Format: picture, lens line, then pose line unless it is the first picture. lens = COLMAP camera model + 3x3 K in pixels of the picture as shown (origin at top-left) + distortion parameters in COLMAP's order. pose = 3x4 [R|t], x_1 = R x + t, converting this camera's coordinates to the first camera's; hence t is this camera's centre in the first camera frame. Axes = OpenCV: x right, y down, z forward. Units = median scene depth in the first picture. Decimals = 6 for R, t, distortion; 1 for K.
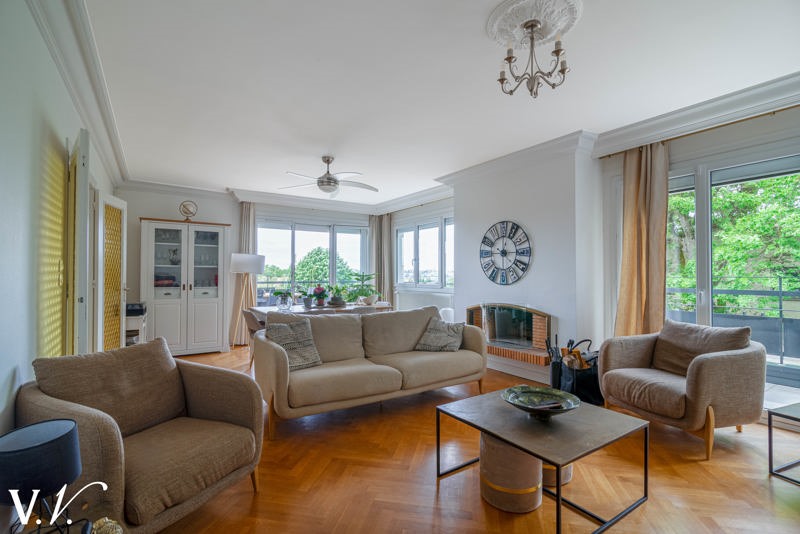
lens RADIAL K [[368.7, 0, 397.9], [0, 368.7, 271.6], [0, 0, 1]] dist [0.001574, 0.000064]
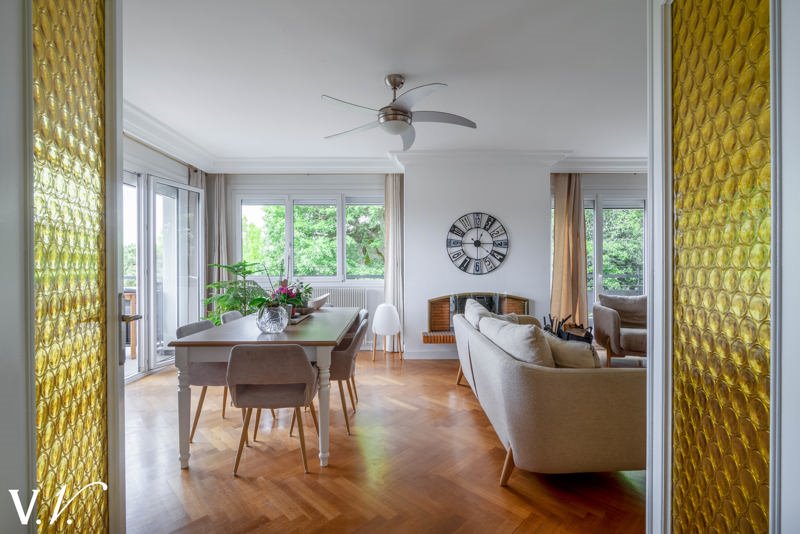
lens RADIAL K [[368.7, 0, 398.8], [0, 368.7, 266.8], [0, 0, 1]] dist [0.001574, 0.000064]
pose [[0.550076, -0.005187, 0.835098, -0.693366], [-0.004593, 0.999947, 0.009236, 0.006082], [-0.835102, -0.008916, 0.550023, 0.618321]]
